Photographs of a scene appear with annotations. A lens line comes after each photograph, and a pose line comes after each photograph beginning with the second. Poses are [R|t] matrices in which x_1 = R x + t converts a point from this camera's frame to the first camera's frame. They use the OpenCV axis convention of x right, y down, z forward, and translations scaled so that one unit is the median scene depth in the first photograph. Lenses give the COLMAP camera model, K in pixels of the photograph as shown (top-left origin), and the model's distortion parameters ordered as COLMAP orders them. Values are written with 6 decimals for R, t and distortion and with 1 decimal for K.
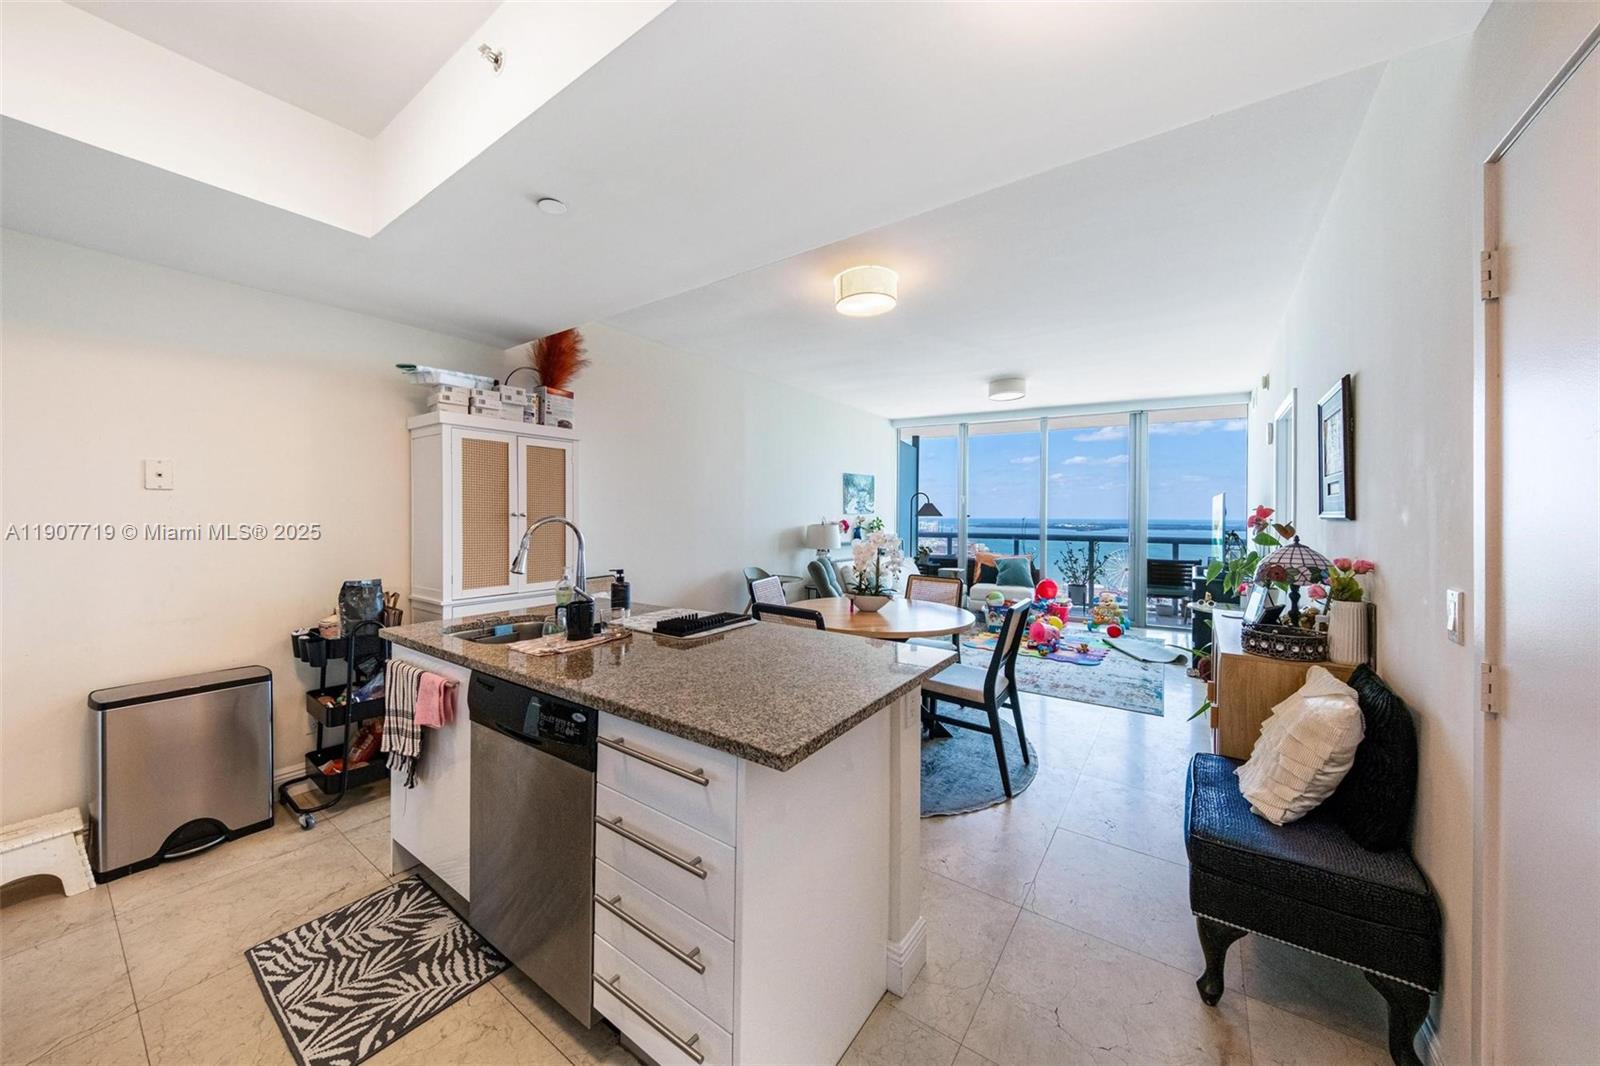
lens RADIAL K [[543.6, 0, 803.3], [0, 543.6, 519.1], [0, 0, 1]] dist [0.021869, -0.009943]
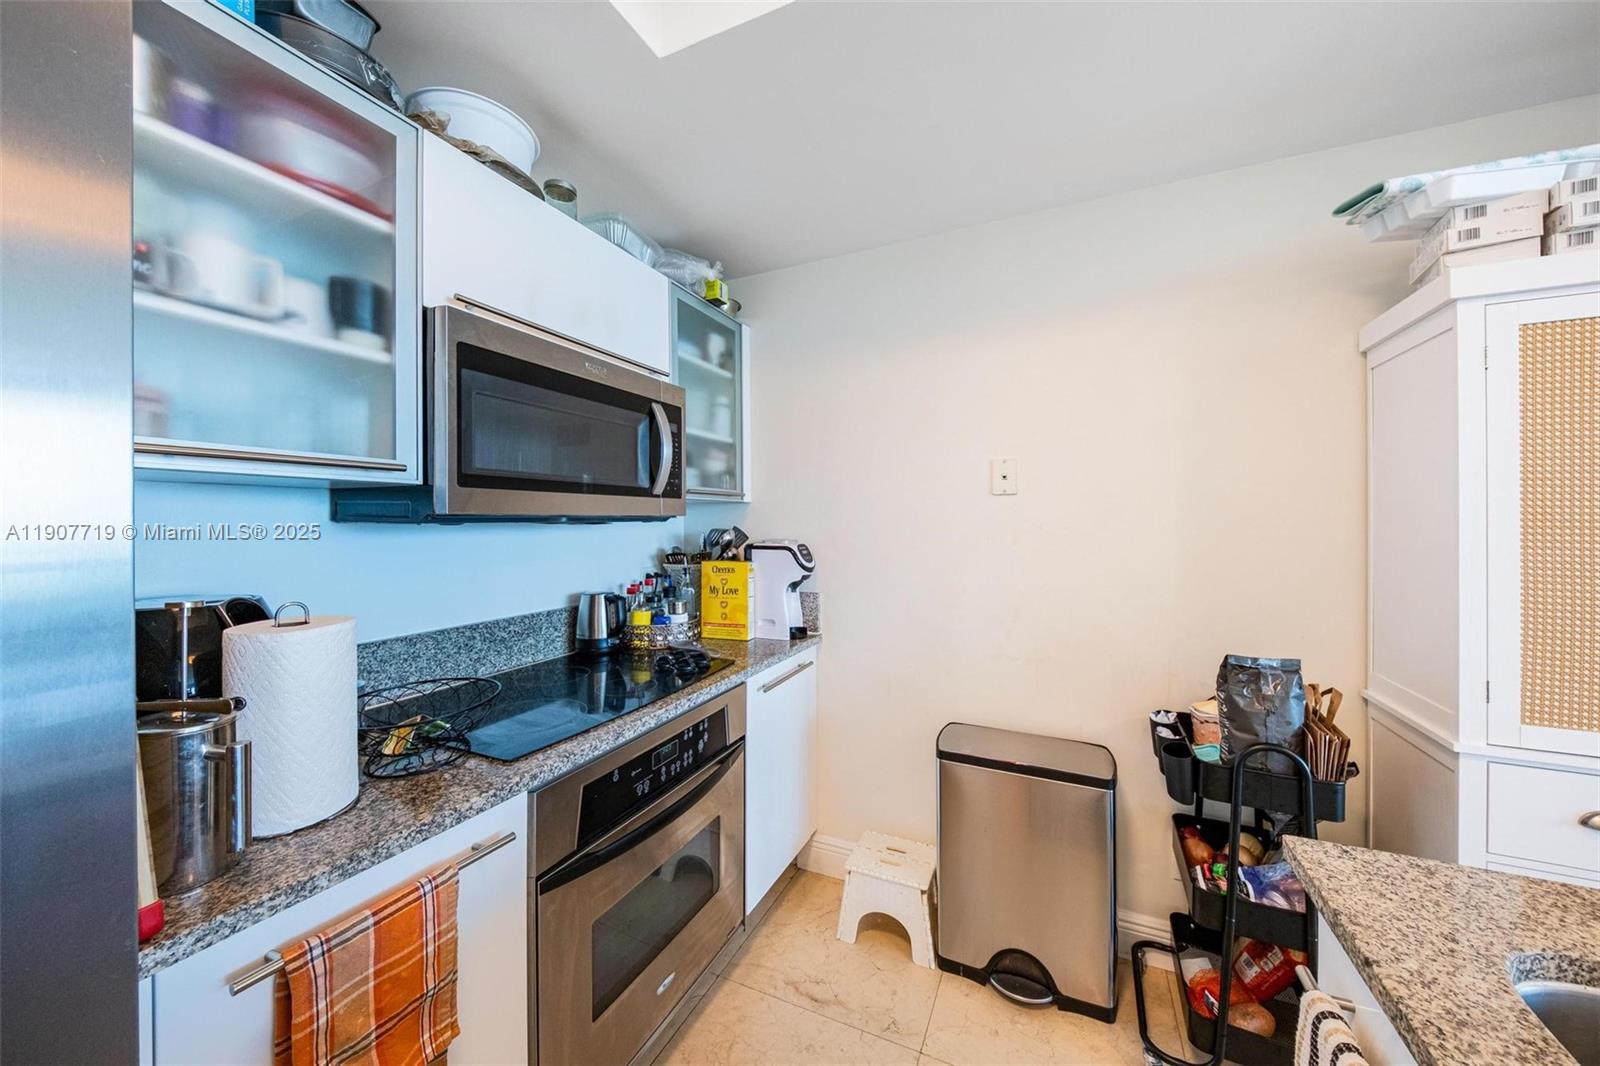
lens RADIAL K [[543.6, 0, 803.3], [0, 543.6, 519.1], [0, 0, 1]] dist [0.021869, -0.009943]
pose [[0.178584, -0.001376, -0.983924, -0.475593], [-0.000035, 0.999999, -0.001405, -0.016081], [0.983925, 0.000285, 0.178584, 0.619276]]
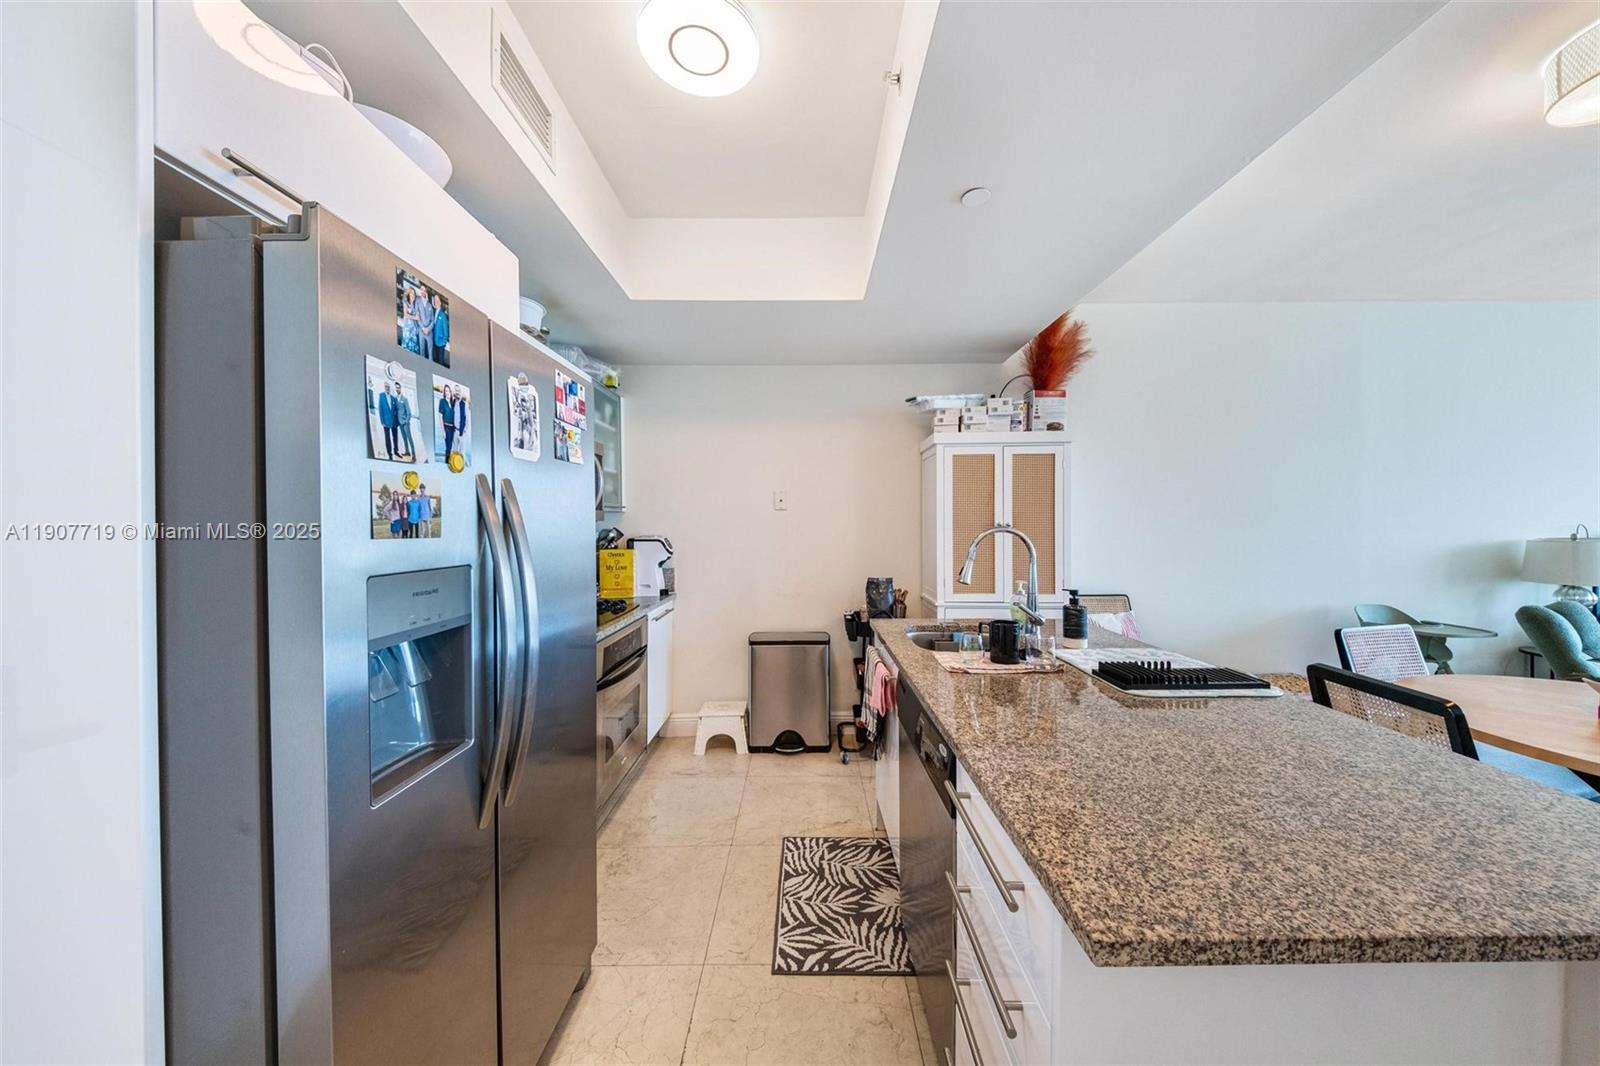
lens RADIAL K [[543.6, 0, 803.3], [0, 543.6, 519.1], [0, 0, 1]] dist [0.021869, -0.009943]
pose [[0.574250, -0.009135, -0.818629, 0.133739], [0.000595, 0.999942, -0.010742, -0.010571], [0.818680, 0.005682, 0.574222, 0.184576]]
